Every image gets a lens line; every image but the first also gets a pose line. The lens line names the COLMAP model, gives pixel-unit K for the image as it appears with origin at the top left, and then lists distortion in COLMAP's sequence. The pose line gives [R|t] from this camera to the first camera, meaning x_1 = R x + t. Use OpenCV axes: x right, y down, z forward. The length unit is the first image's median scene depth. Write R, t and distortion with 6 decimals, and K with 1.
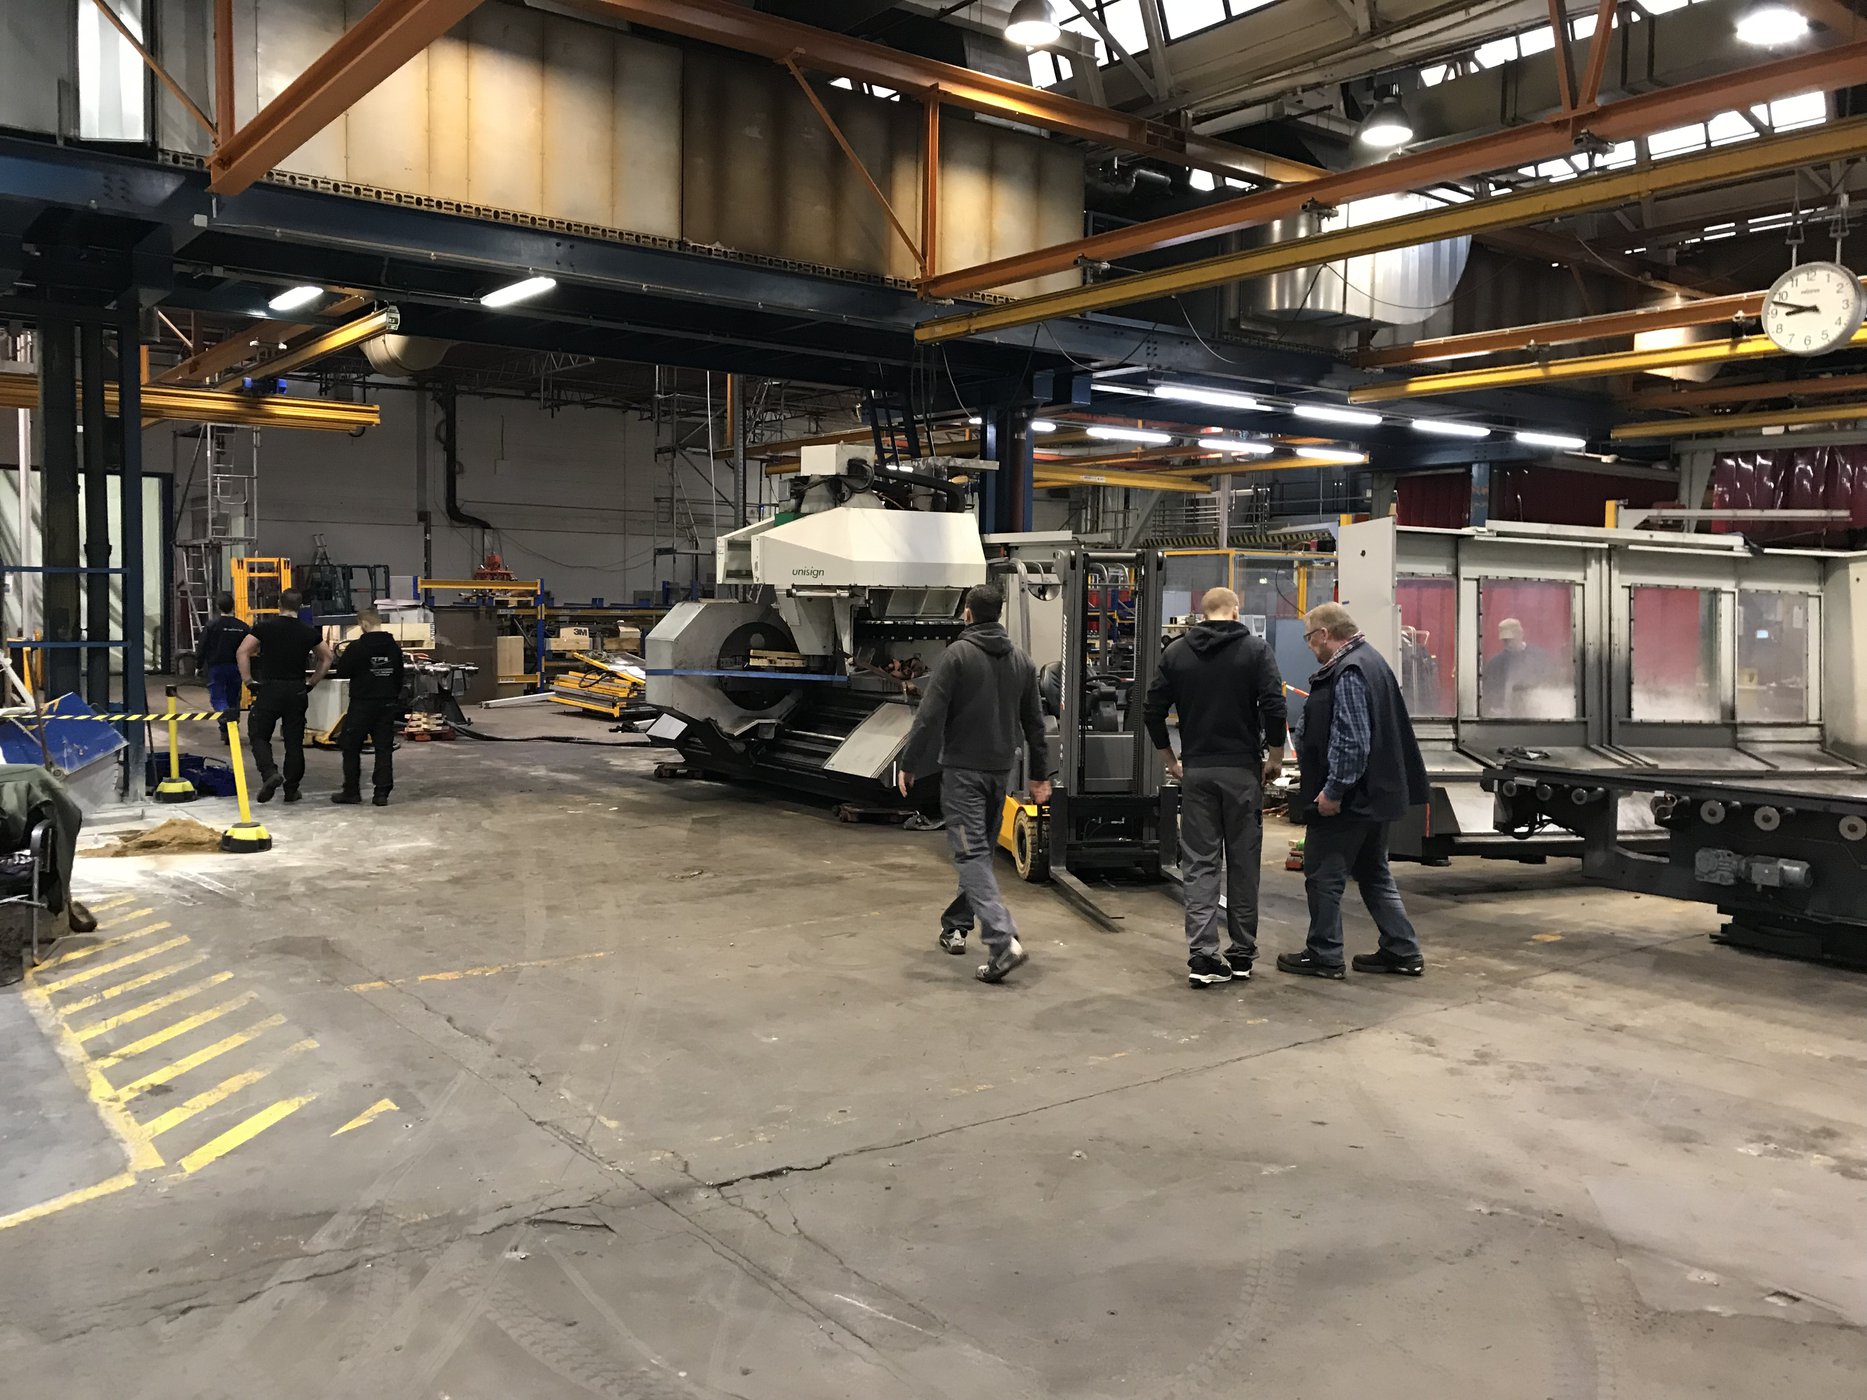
lens RADIAL K [[1547.4, 0, 933.5], [0, 1547.4, 700.0], [0, 0, 1]] dist [0.045319, -0.002766]
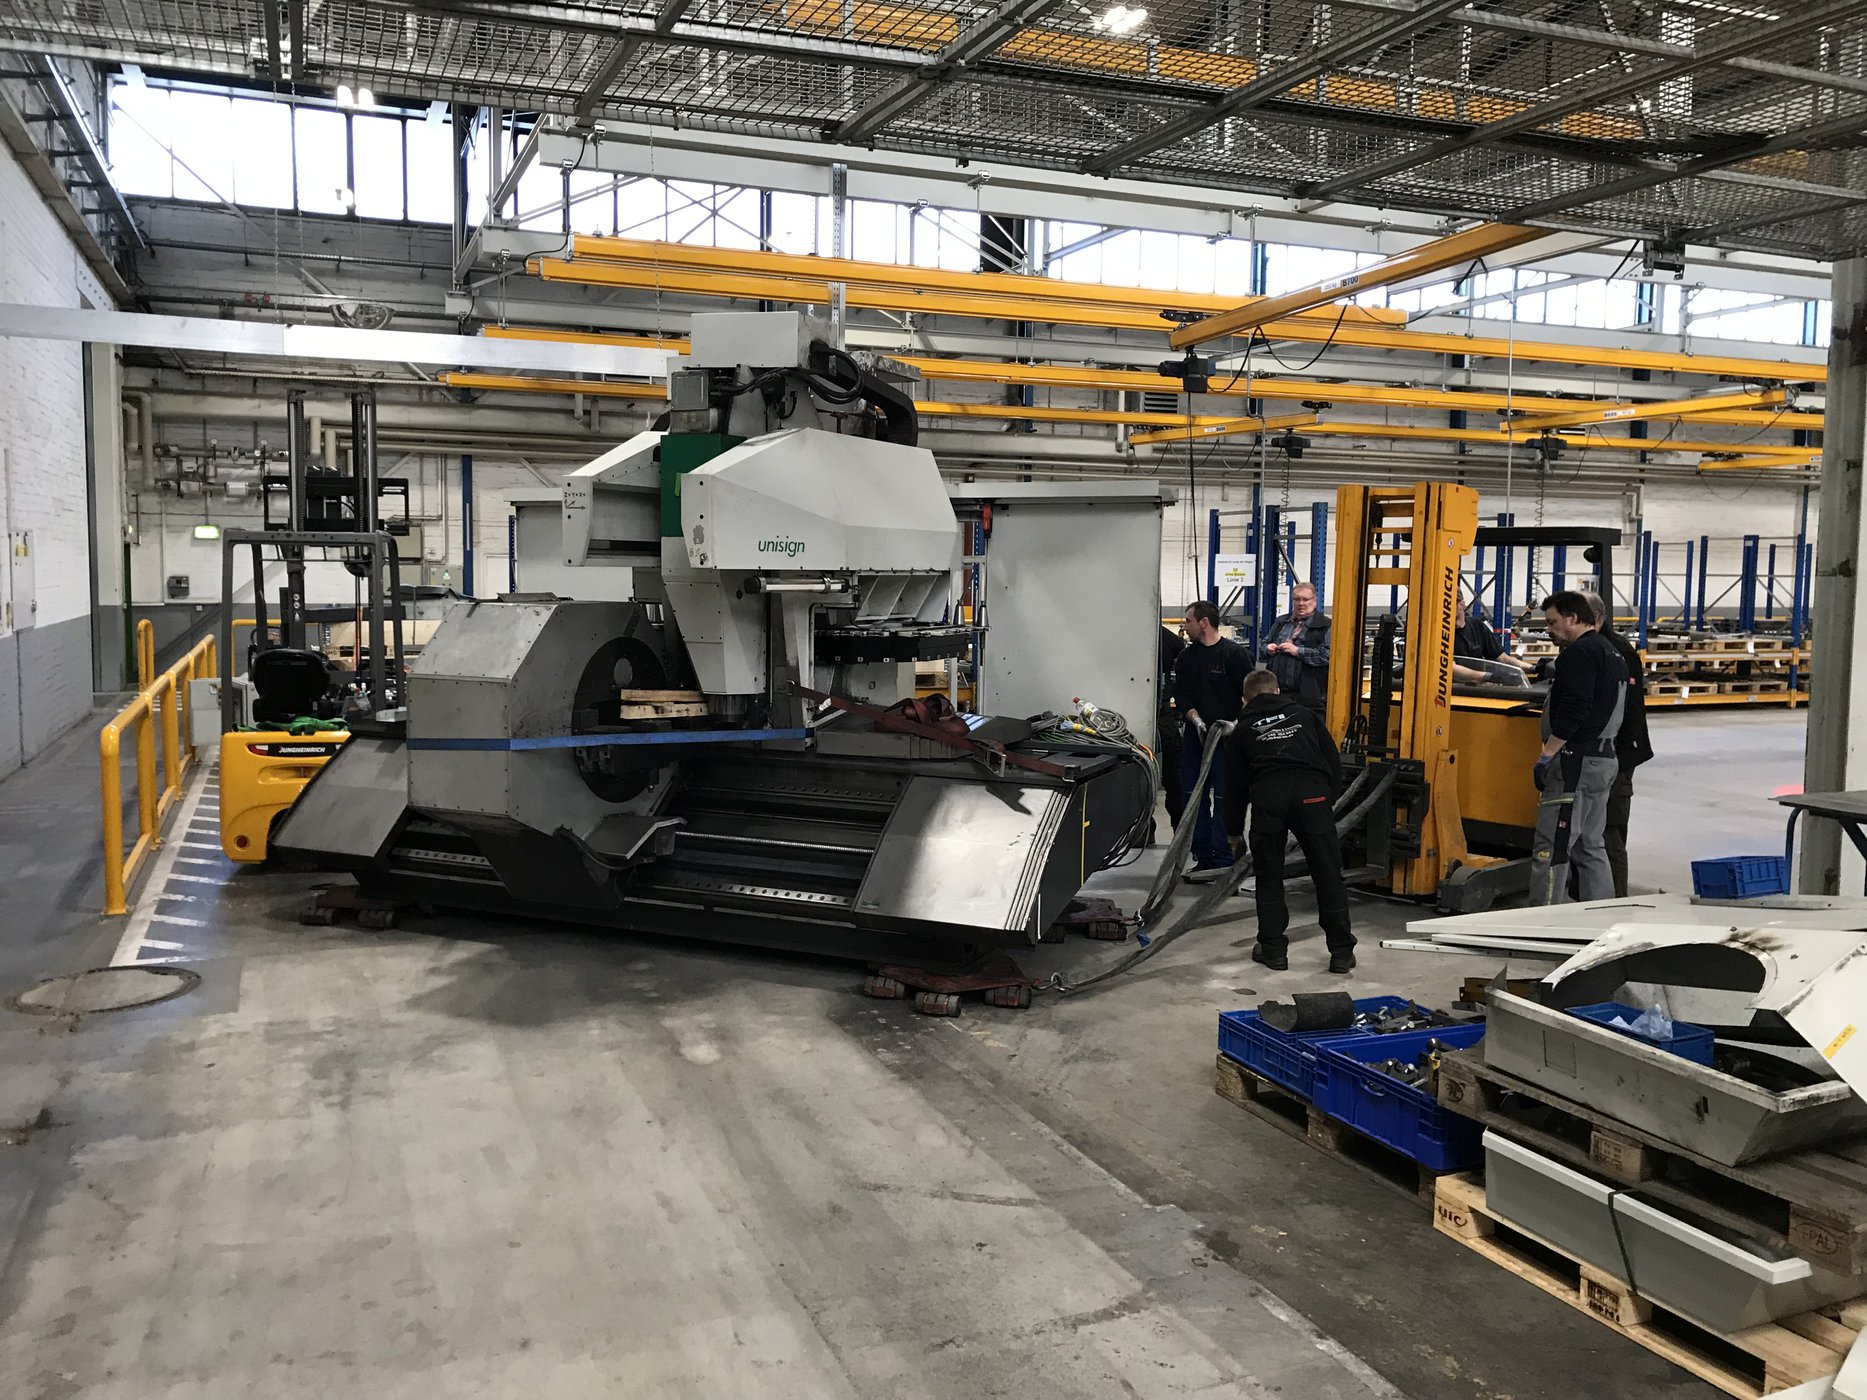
lens RADIAL K [[1547.4, 0, 933.5], [0, 1547.4, 700.0], [0, 0, 1]] dist [0.045319, -0.002766]
pose [[0.838731, -0.048581, 0.542375, -0.322095], [0.032113, 0.998692, 0.039793, -0.047314], [-0.543599, -0.015958, 0.839194, 0.502138]]
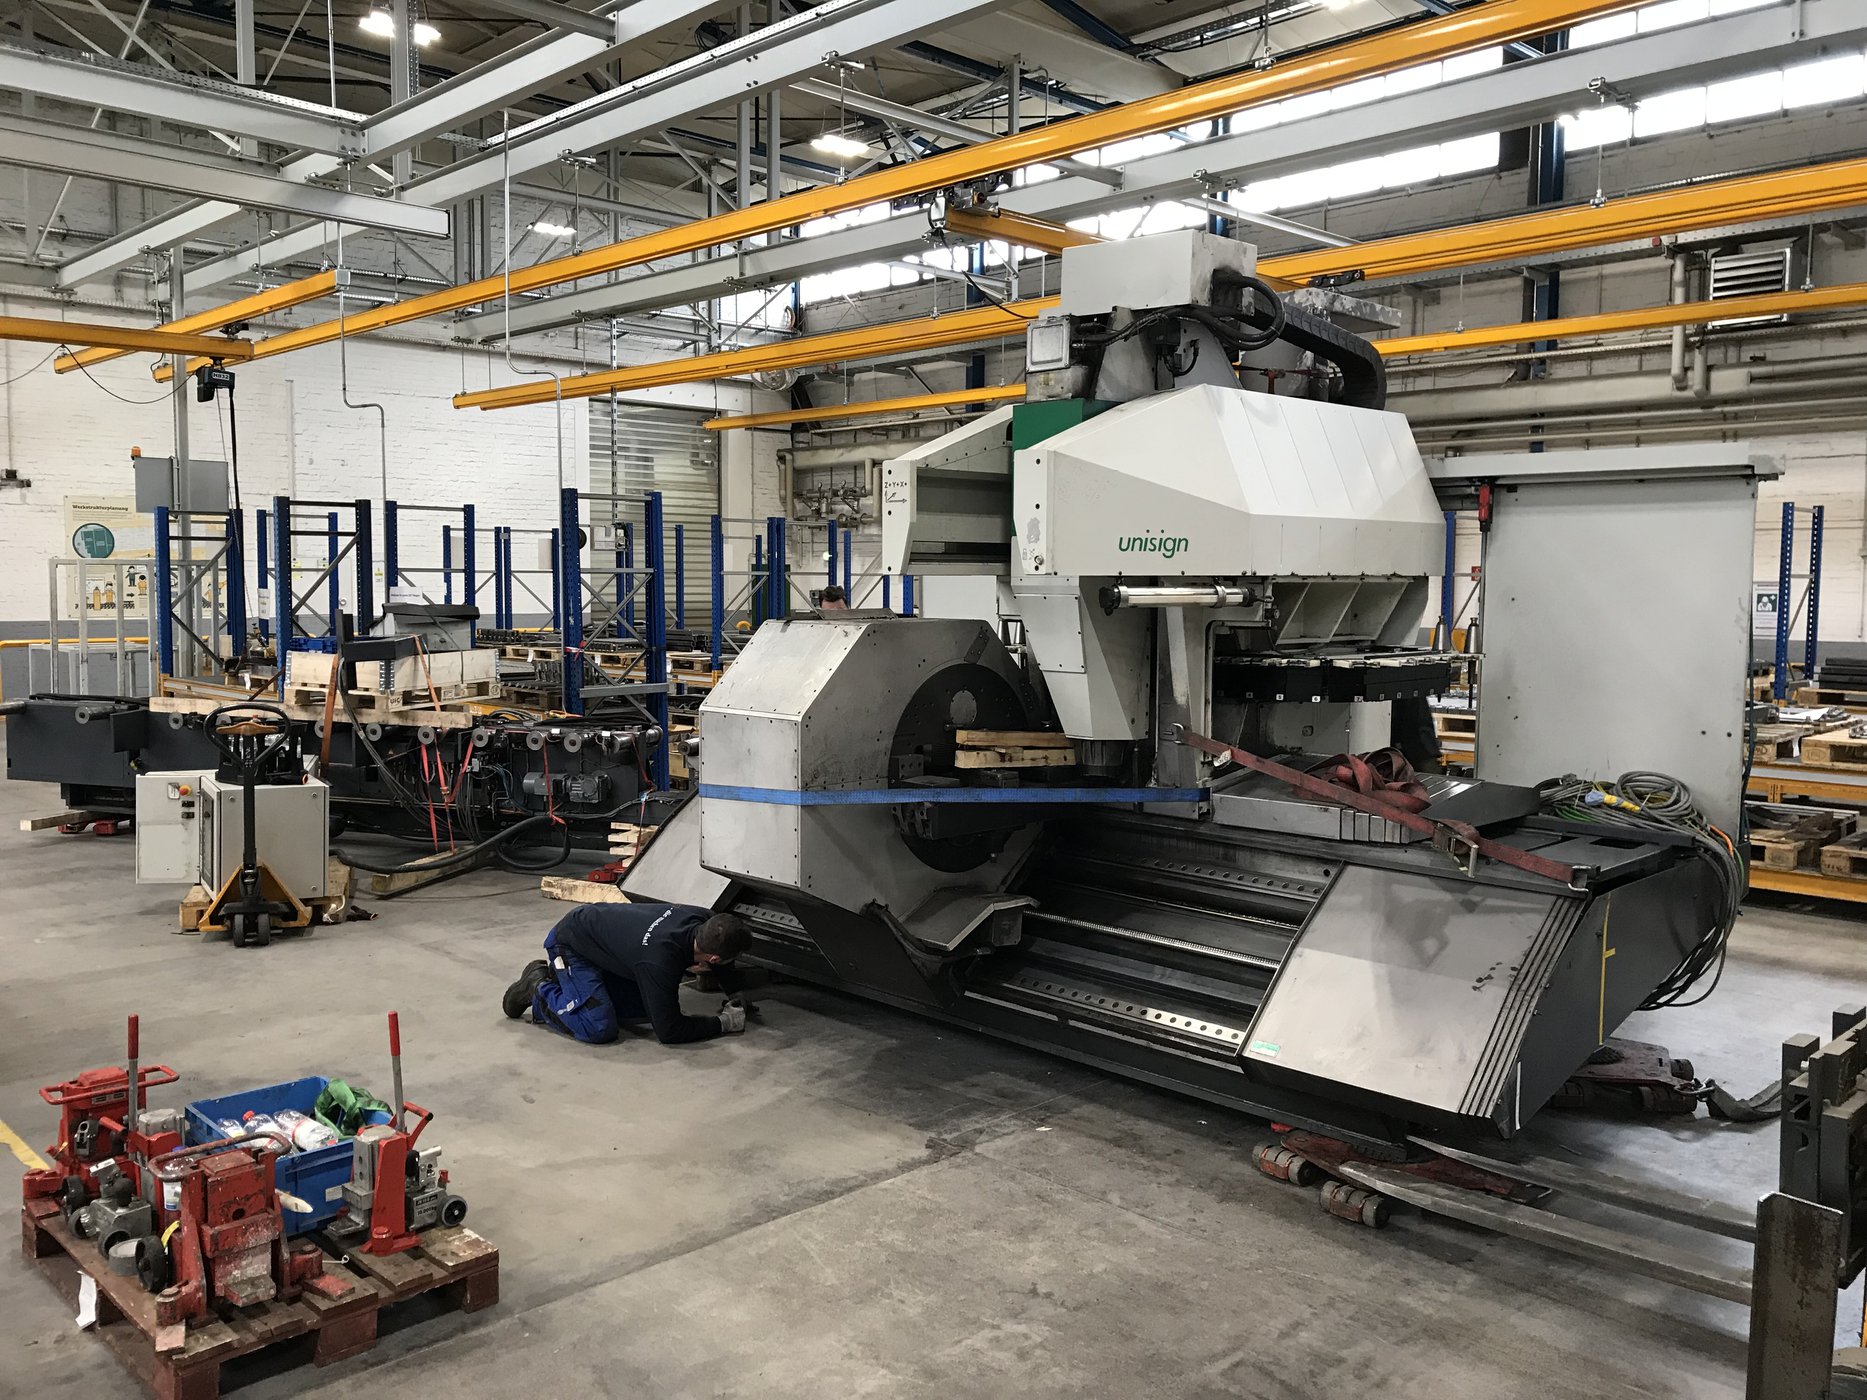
lens RADIAL K [[1502.0, 0, 885.4], [0, 1502.0, 690.3], [0, 0, 1]] dist [0.049678, -0.135302]
pose [[0.984818, -0.021547, 0.172250, -0.209992], [0.019435, 0.999714, 0.013942, -0.050095], [-0.172502, -0.010383, 0.984955, 0.611838]]
